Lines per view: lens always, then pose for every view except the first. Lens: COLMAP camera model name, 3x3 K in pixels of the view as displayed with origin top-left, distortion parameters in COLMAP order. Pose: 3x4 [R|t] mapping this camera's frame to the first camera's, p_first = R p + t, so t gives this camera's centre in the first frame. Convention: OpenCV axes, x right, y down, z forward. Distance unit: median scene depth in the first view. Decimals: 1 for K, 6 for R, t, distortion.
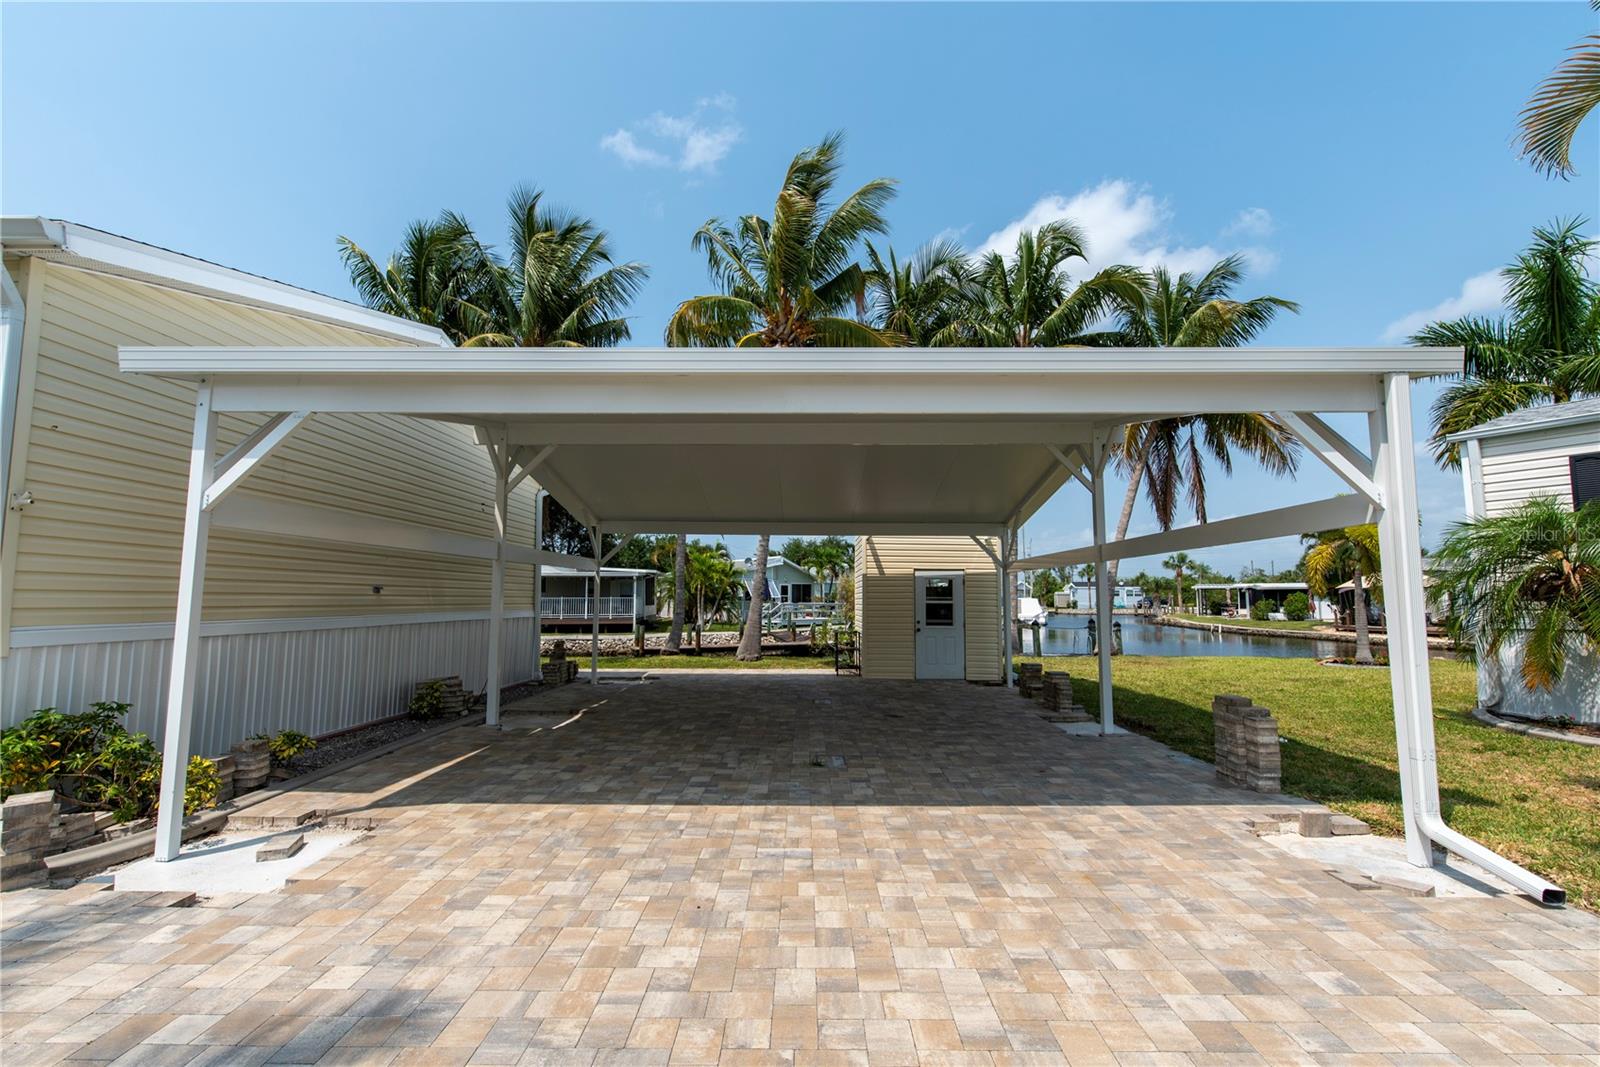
lens RADIAL K [[686.1, 0, 805.8], [0, 686.1, 534.1], [0, 0, 1]] dist [0.002052, -0.000780]
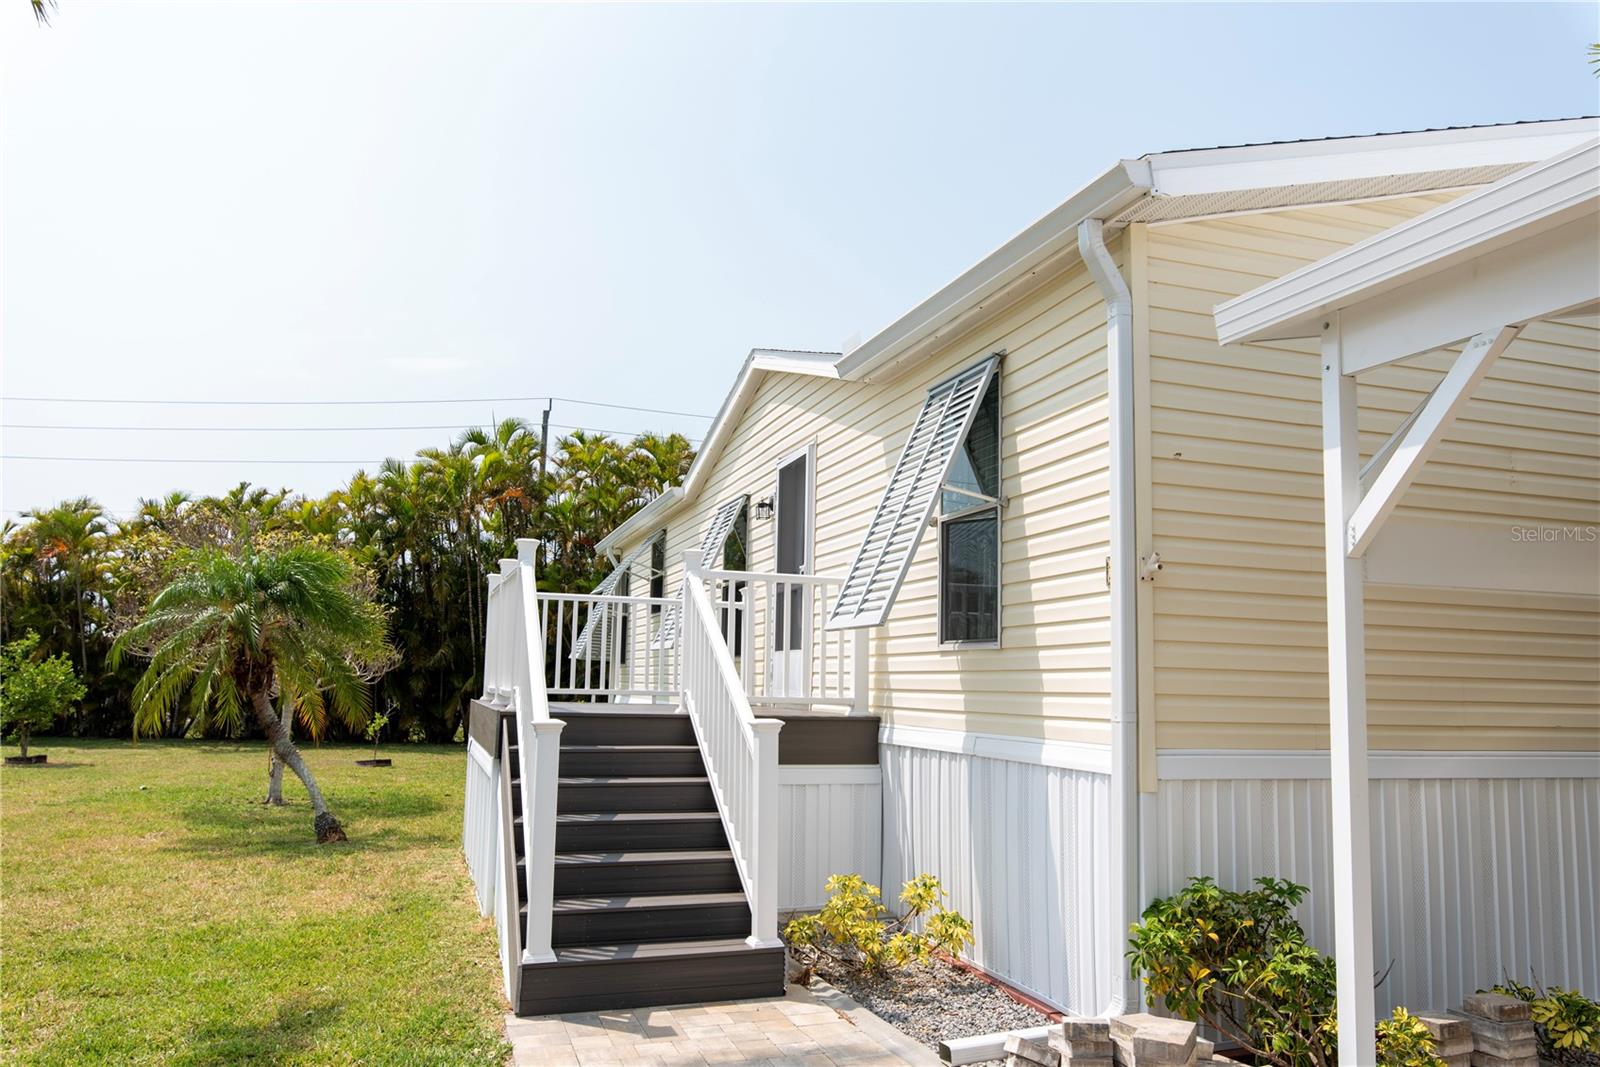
lens RADIAL K [[1178.6, 0, 811.2], [0, 1178.6, 530.4], [0, 0, 1]] dist [0.012896, -0.001148]
pose [[0.328656, -0.113652, -0.937587, -0.125566], [0.068165, 0.992999, -0.096475, 0.007436], [0.941987, -0.032203, 0.334102, 0.272216]]
